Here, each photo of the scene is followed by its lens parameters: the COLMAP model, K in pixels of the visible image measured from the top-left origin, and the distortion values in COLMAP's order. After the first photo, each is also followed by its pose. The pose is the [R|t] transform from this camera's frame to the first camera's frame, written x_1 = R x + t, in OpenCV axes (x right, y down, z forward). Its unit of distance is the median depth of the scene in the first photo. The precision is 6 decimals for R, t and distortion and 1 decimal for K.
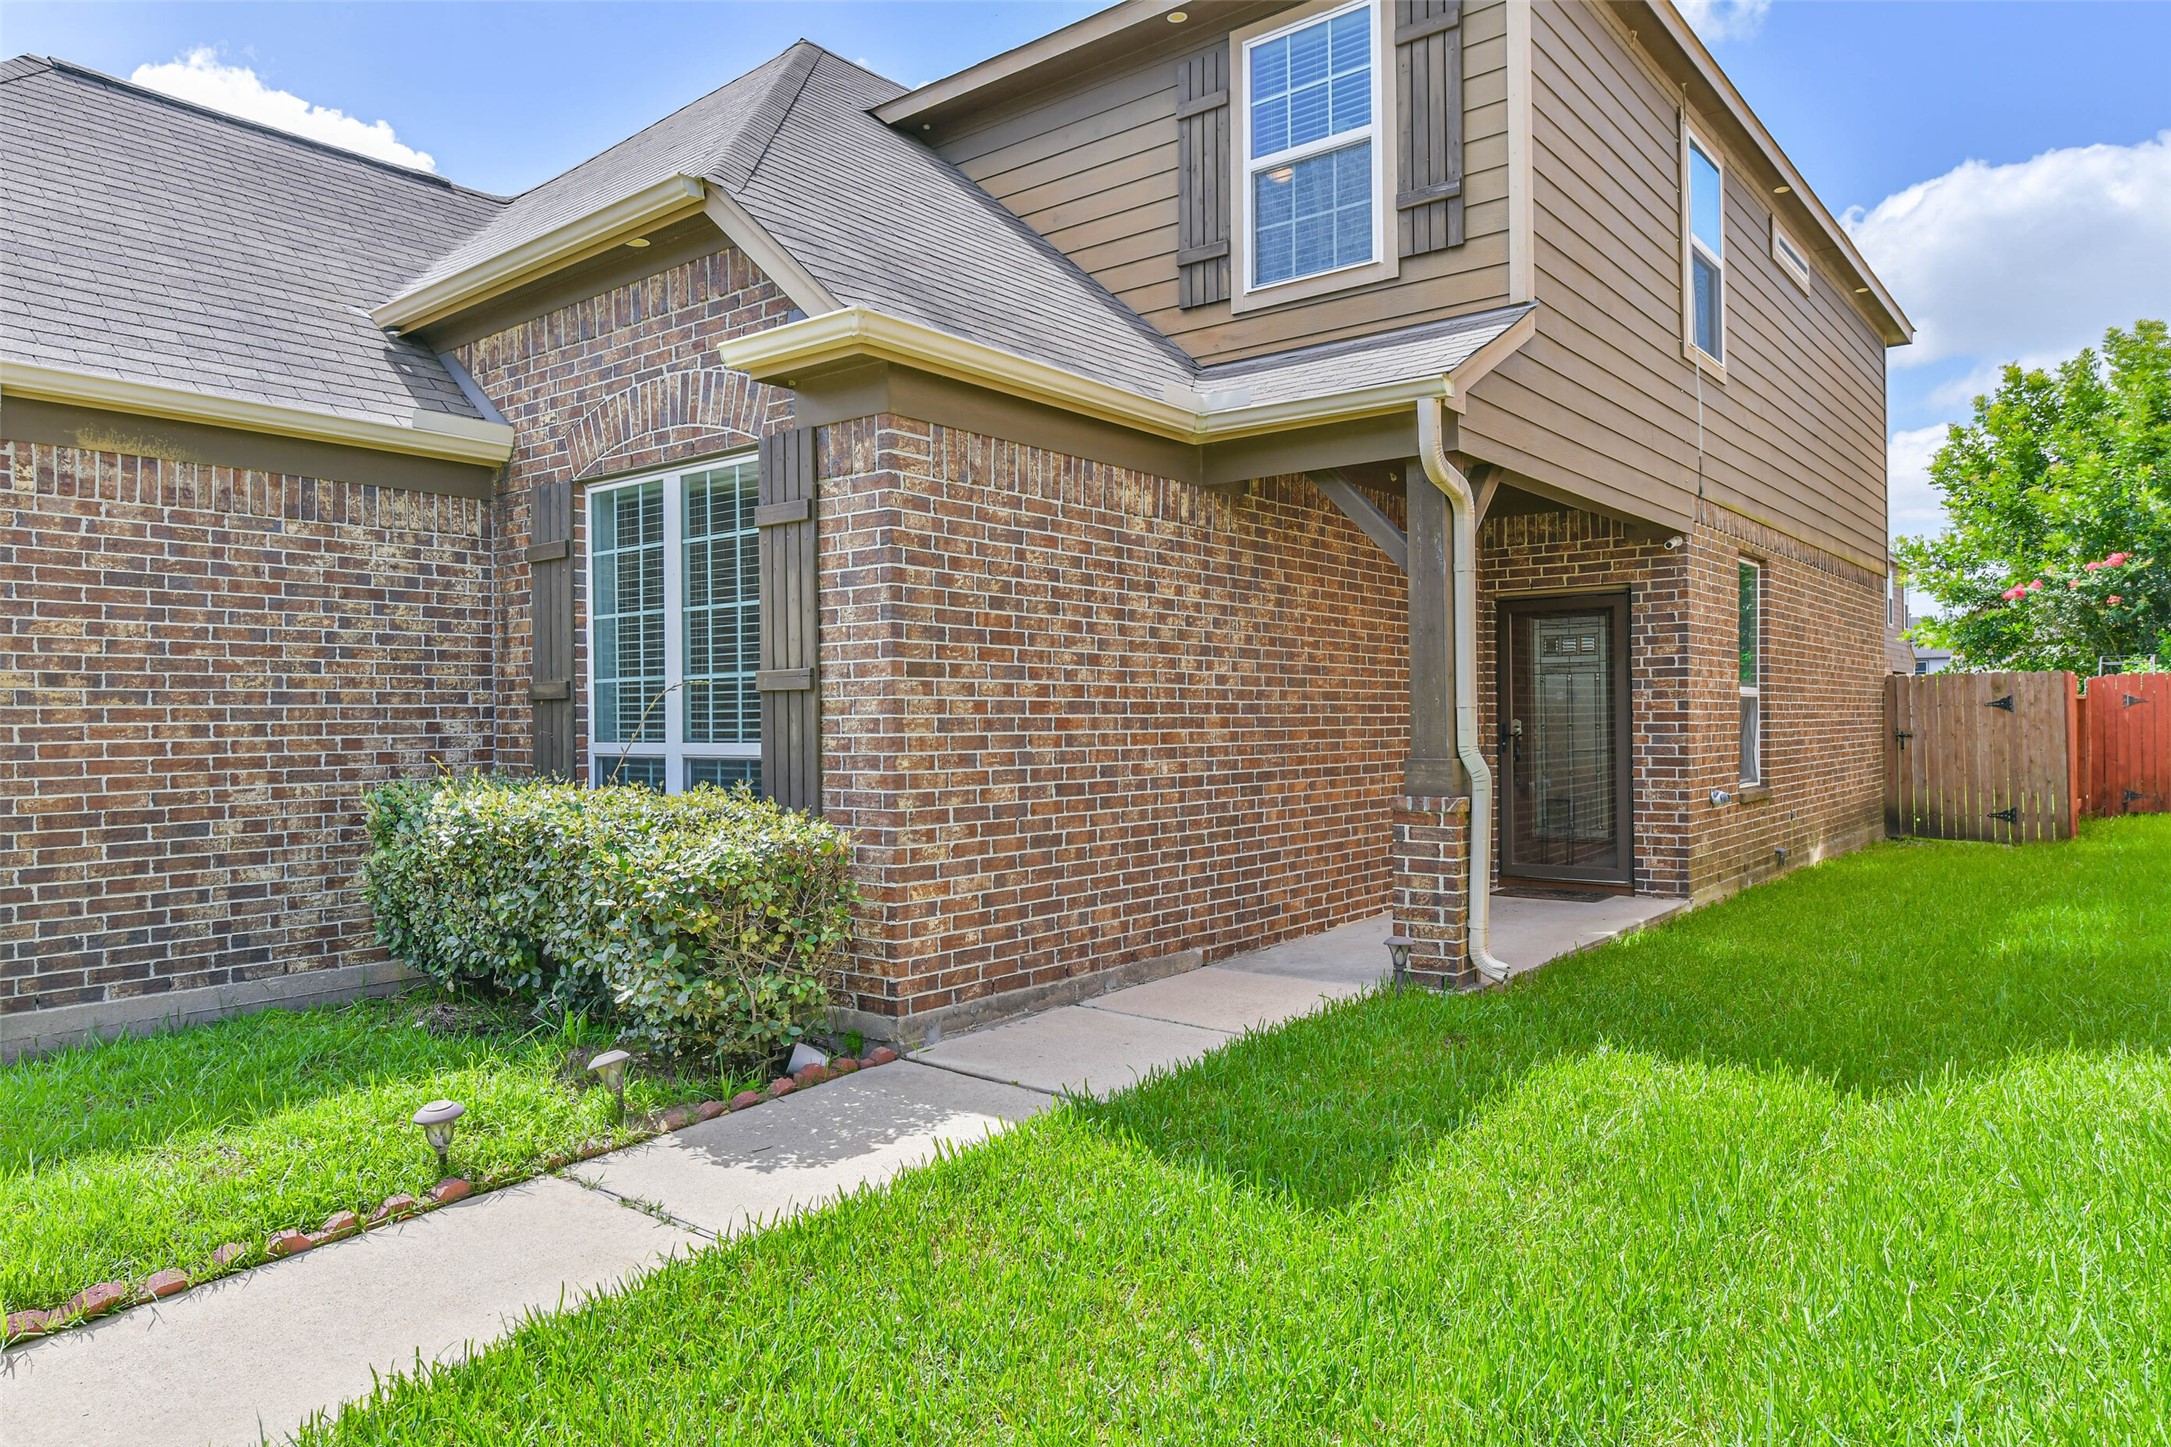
lens RADIAL K [[1384.1, 0, 1085.5], [0, 1384.1, 723.5], [0, 0, 1]] dist [-0.000876, -0.000050]
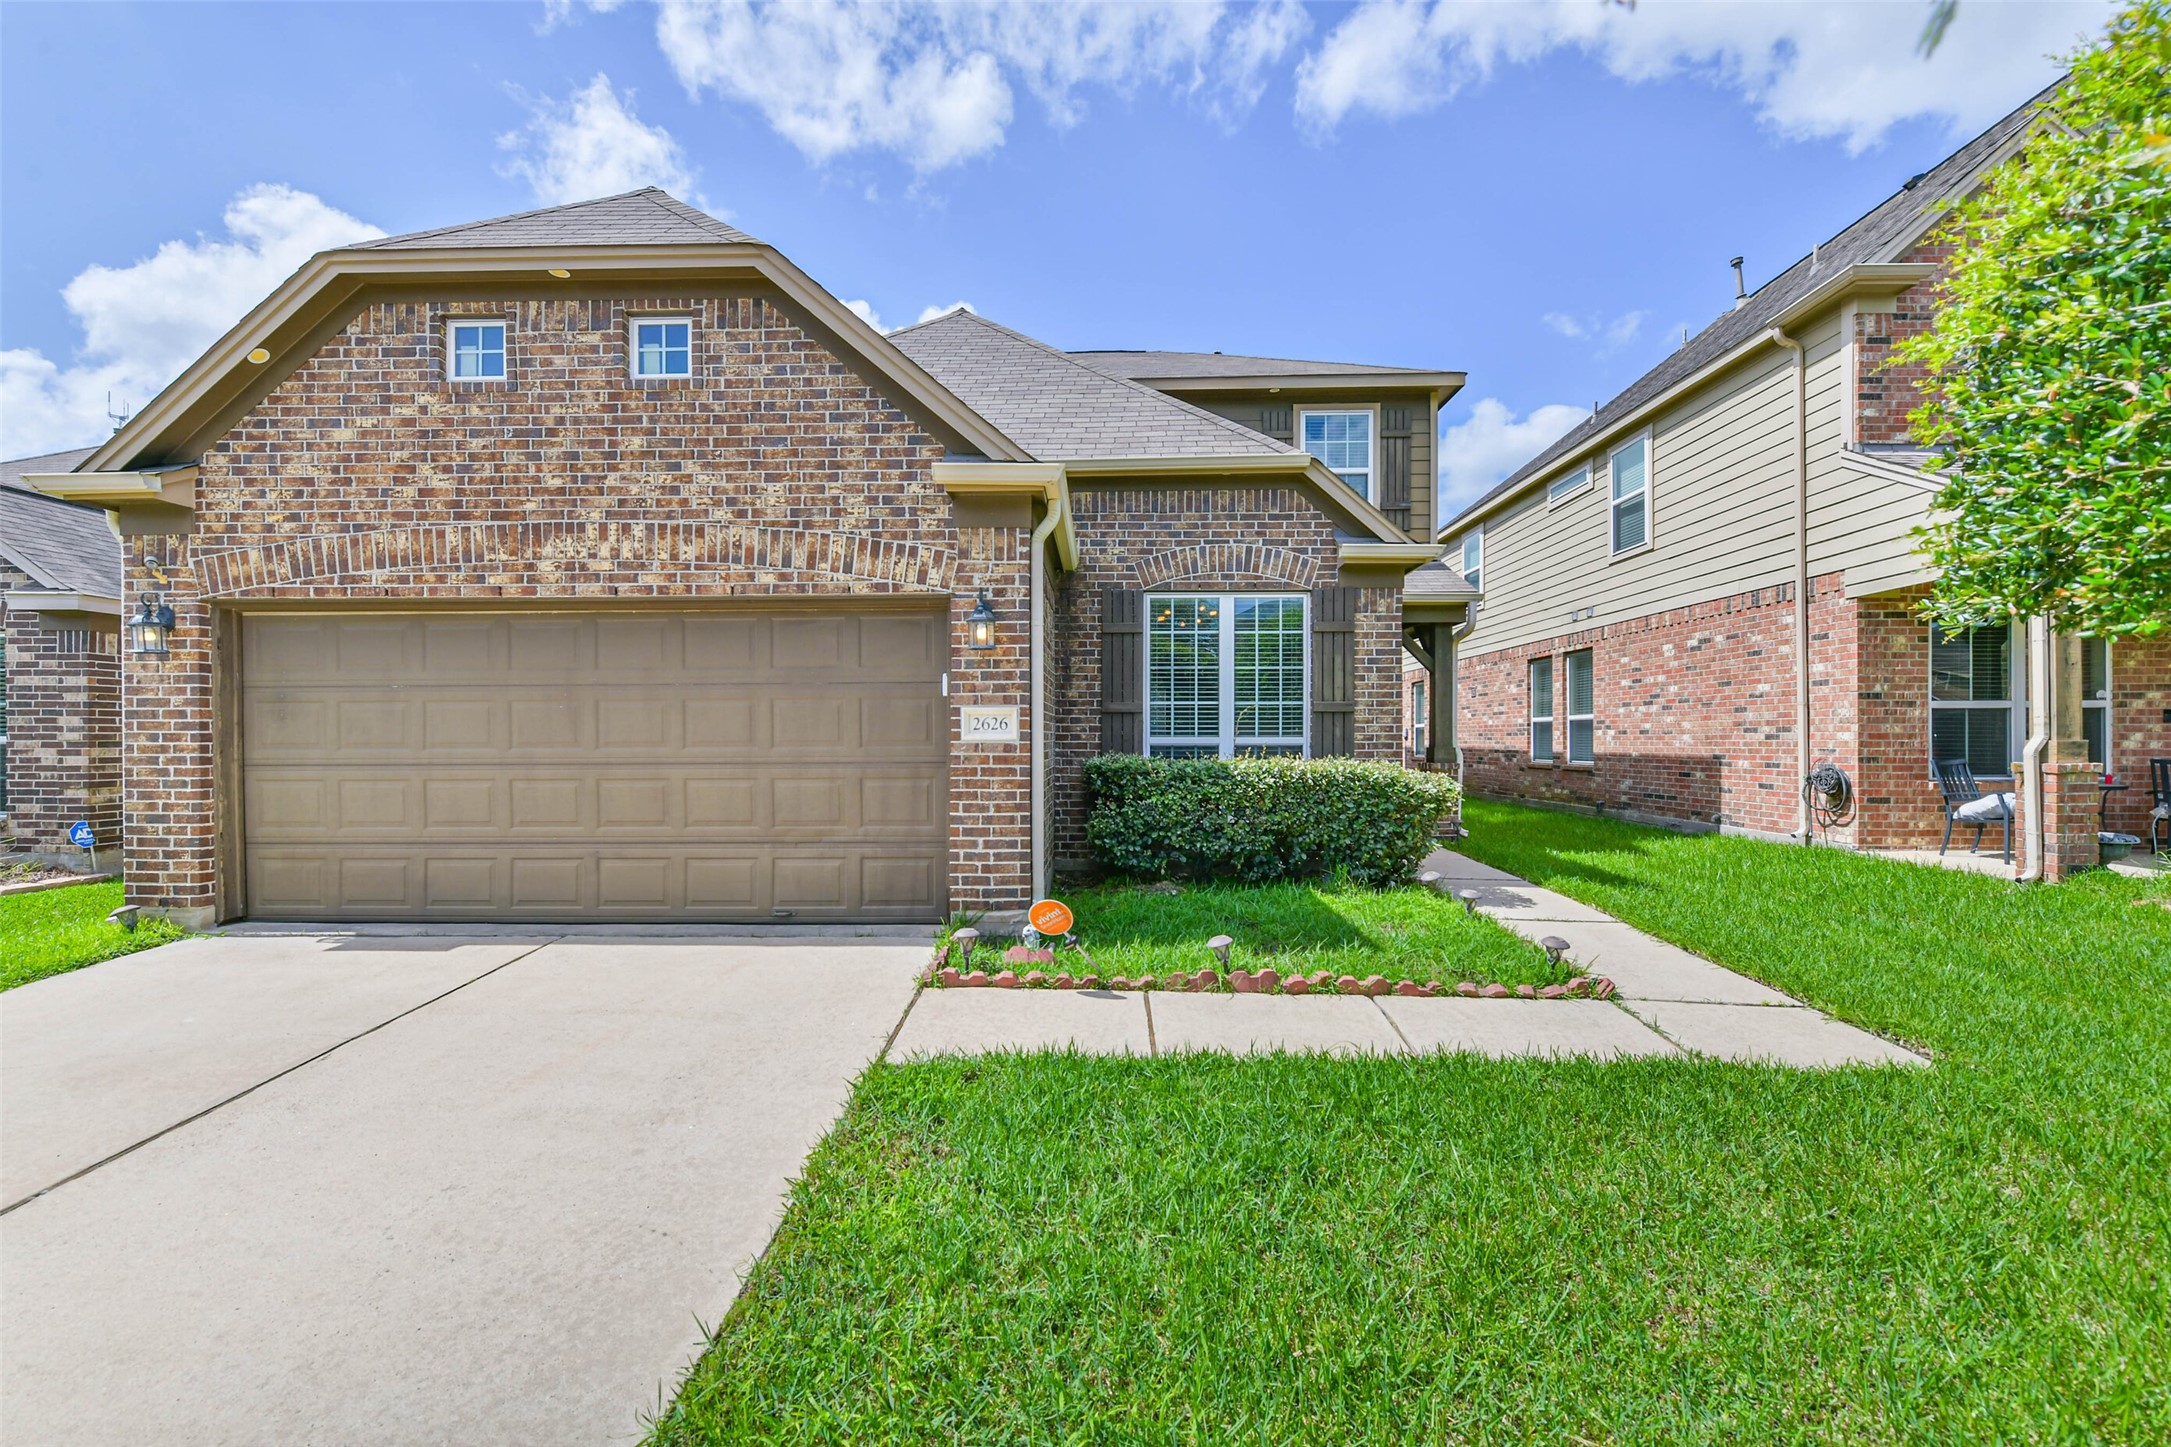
lens RADIAL K [[863.8, 0, 1090.1], [0, 863.8, 732.2], [0, 0, 1]] dist [-0.001655, -0.000244]
pose [[0.794285, 0.008465, 0.607486, -1.185771], [-0.006125, 0.999964, -0.005926, 0.015354], [-0.607514, 0.000986, 0.794308, 0.174479]]
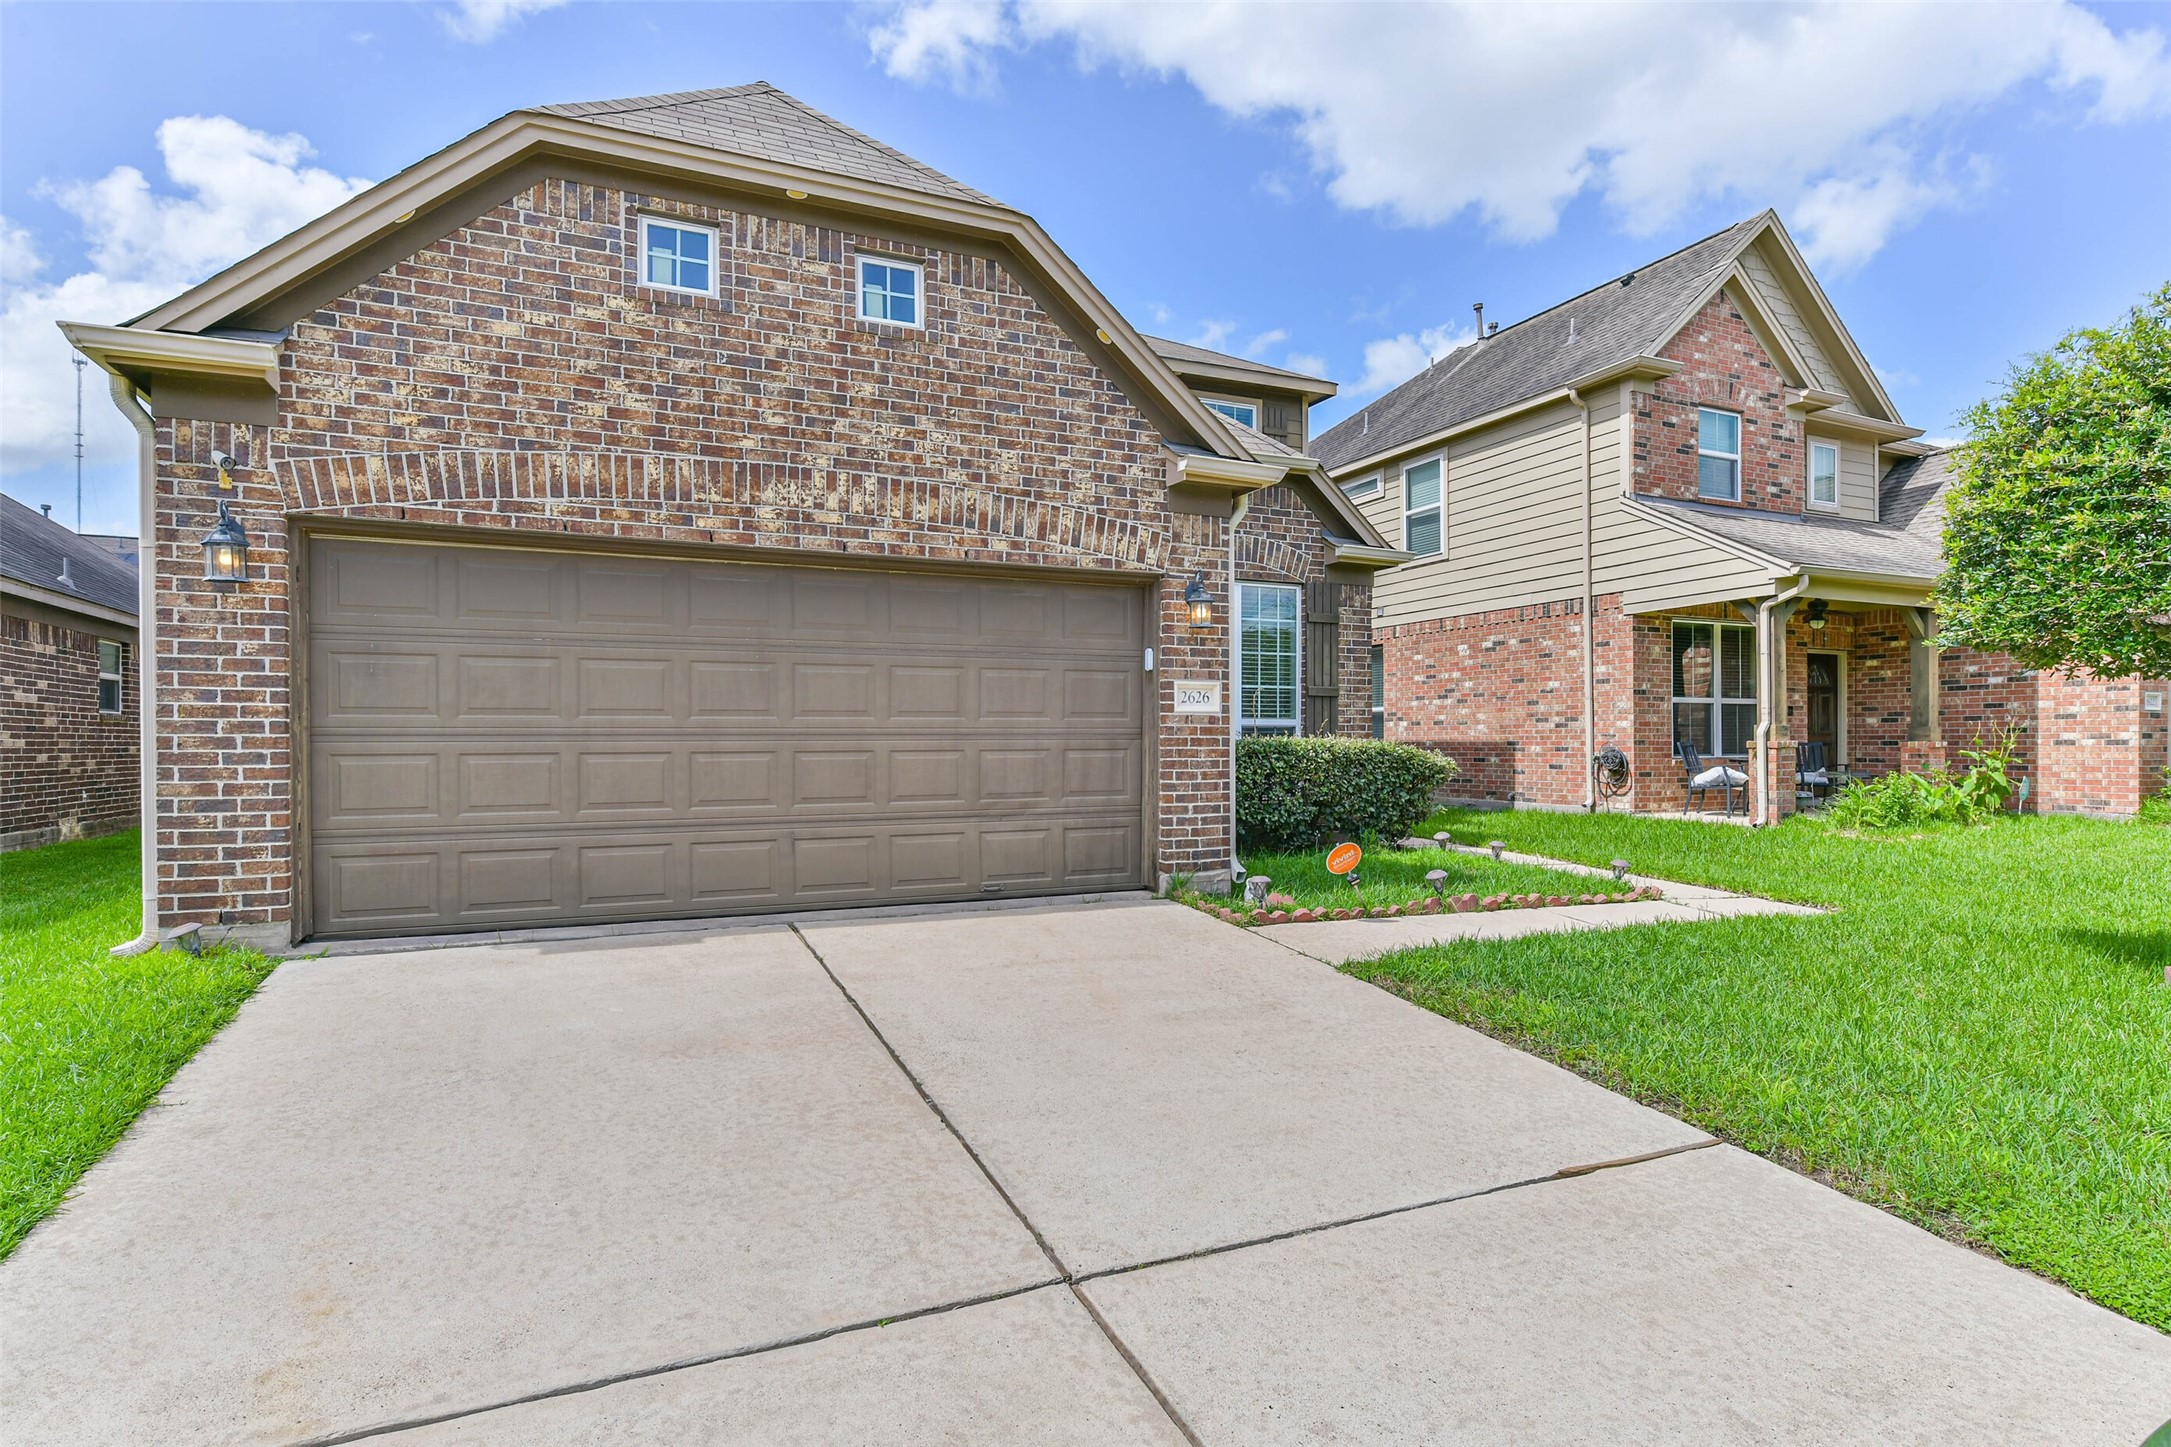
lens RADIAL K [[1089.0, 0, 1085.5], [0, 1089.0, 723.5], [0, 0, 1]] dist [0.000491, 0.000235]
pose [[0.460572, 0.019363, 0.887411, -1.809923], [-0.006817, 0.999810, -0.018277, 0.051647], [-0.887596, 0.002368, 0.460616, 0.478697]]
